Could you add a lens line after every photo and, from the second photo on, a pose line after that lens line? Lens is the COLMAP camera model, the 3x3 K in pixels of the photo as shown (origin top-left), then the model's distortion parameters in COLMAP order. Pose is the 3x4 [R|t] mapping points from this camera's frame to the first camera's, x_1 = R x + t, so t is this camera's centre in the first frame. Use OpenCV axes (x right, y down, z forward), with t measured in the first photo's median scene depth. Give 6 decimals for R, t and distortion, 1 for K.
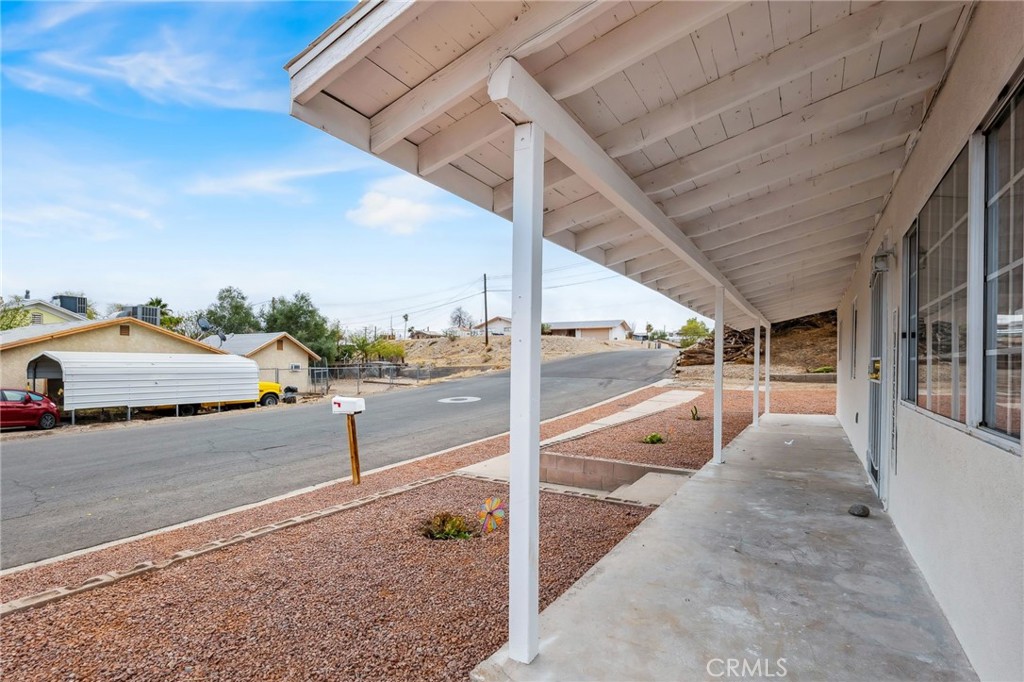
lens RADIAL K [[526.4, 0, 508.3], [0, 526.4, 366.3], [0, 0, 1]] dist [-0.002539, -0.000637]
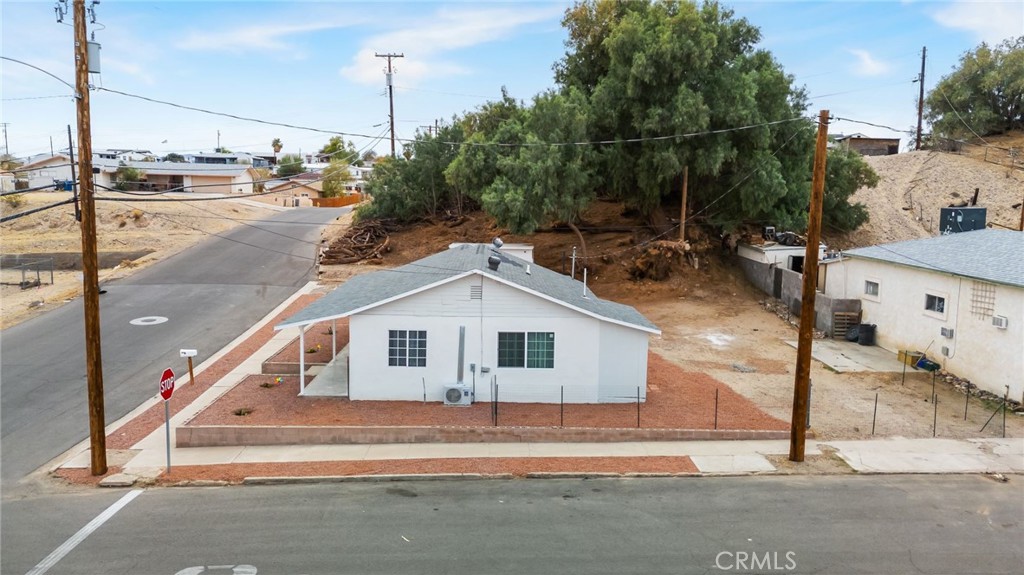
lens RADIAL K [[744.2, 0, 512.0], [0, 744.2, 287.5], [0, 0, 1]] dist [0.077629, -0.075764]
pose [[0.846571, -0.057384, 0.529173, -0.194032], [-0.005044, 0.993262, 0.115781, -0.143954], [-0.532252, -0.100686, 0.840577, -0.609242]]
